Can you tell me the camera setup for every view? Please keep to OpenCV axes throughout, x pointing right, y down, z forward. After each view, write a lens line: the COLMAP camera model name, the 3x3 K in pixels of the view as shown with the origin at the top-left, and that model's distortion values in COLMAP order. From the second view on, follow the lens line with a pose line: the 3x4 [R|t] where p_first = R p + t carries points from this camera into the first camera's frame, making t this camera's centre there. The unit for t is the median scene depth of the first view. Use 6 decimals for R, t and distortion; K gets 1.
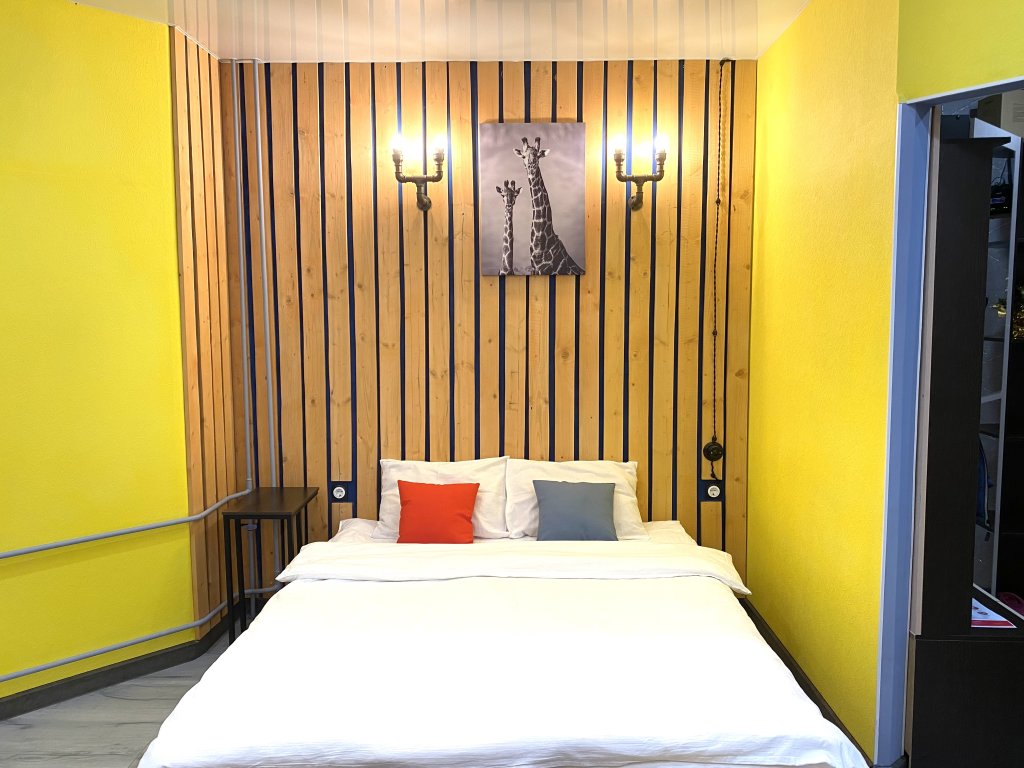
lens RADIAL K [[780.0, 0, 504.3], [0, 780.0, 384.7], [0, 0, 1]] dist [0.047030, -0.052260]
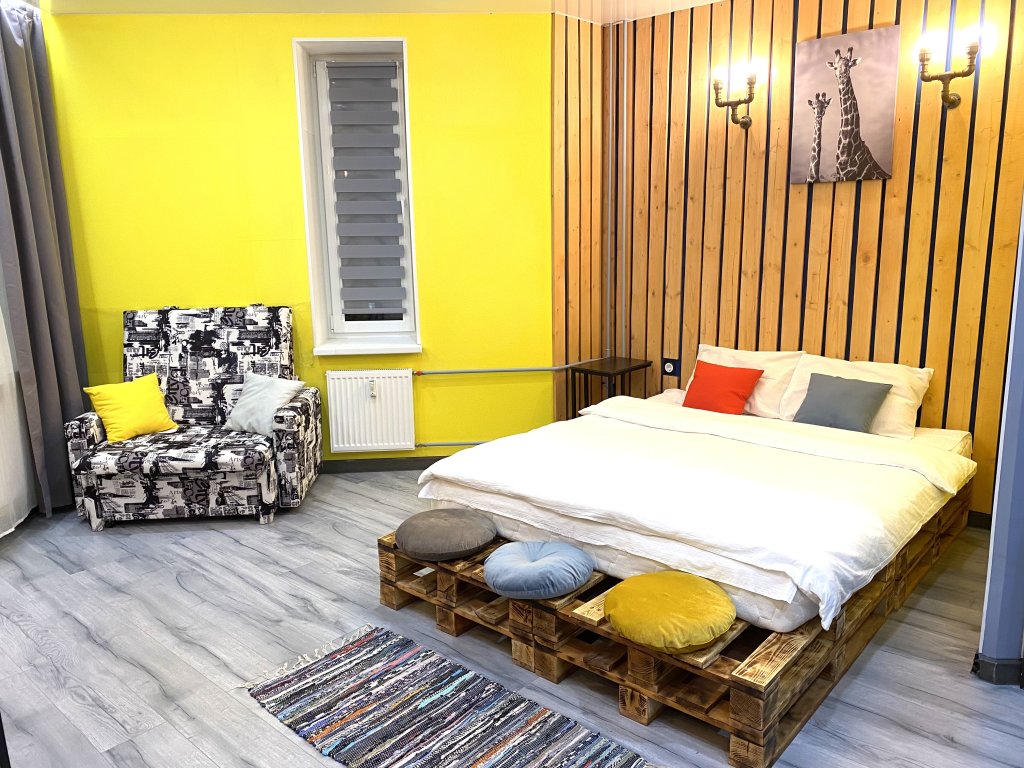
lens RADIAL K [[780.0, 0, 509.6], [0, 780.0, 386.7], [0, 0, 1]] dist [0.047030, -0.052260]
pose [[0.753185, 0.122833, -0.646238, 0.427520], [-0.051194, 0.990377, 0.128578, 0.021022], [0.655813, -0.063760, 0.752226, -0.116951]]
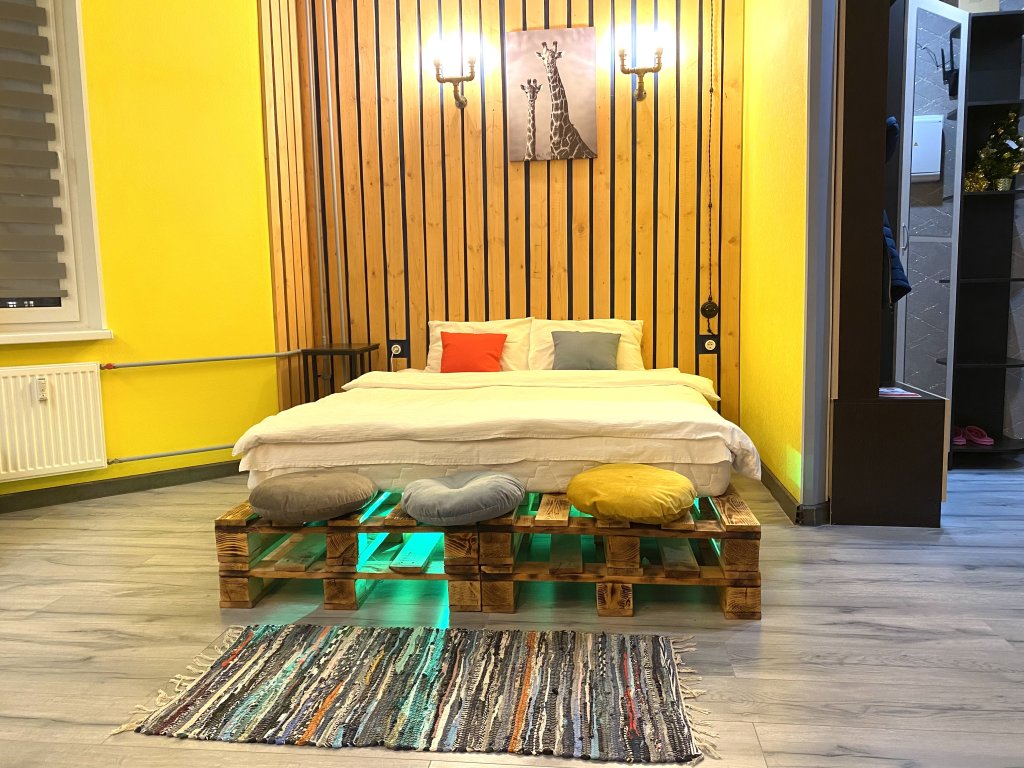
lens RADIAL K [[780.0, 0, 508.5], [0, 780.0, 388.5], [0, 0, 1]] dist [0.047030, -0.052260]
pose [[0.994636, -0.002829, -0.103396, 0.092165], [0.004664, 0.999836, 0.017511, 0.185901], [0.103330, -0.017900, 0.994486, -0.196338]]
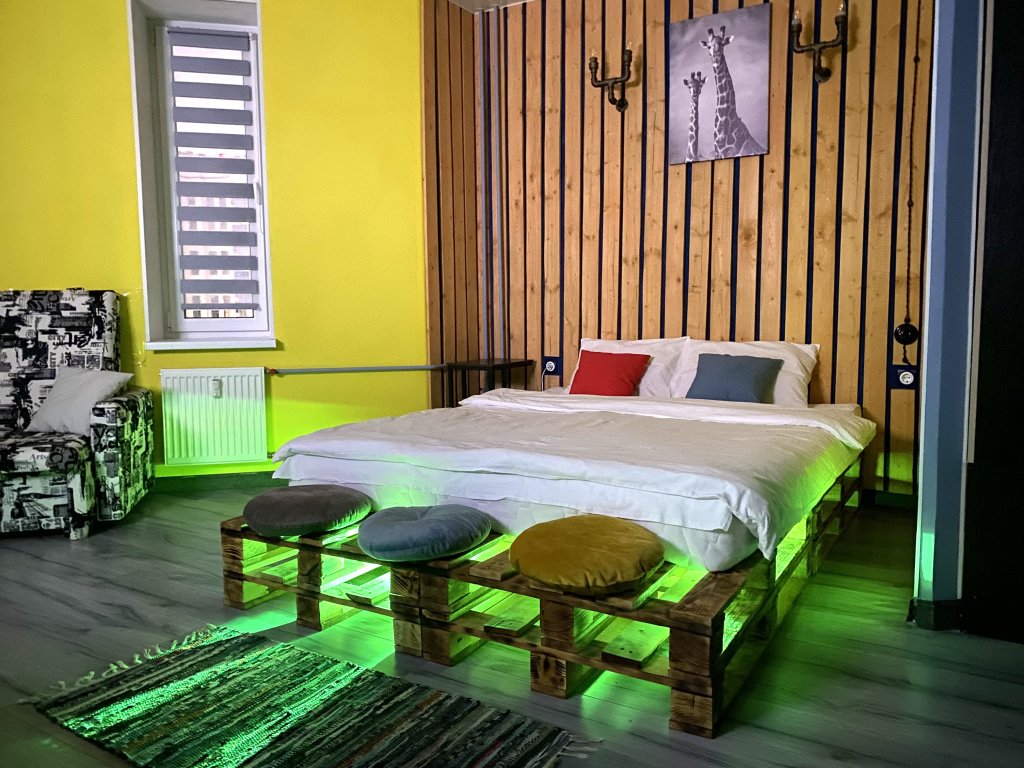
lens RADIAL K [[780.0, 0, 505.8], [0, 780.0, 391.0], [0, 0, 1]] dist [0.047030, -0.052260]
pose [[0.856464, 0.051612, -0.513619, 0.352875], [-0.048730, 0.998629, 0.019091, 0.162780], [0.513901, 0.008678, 0.857806, -0.045960]]
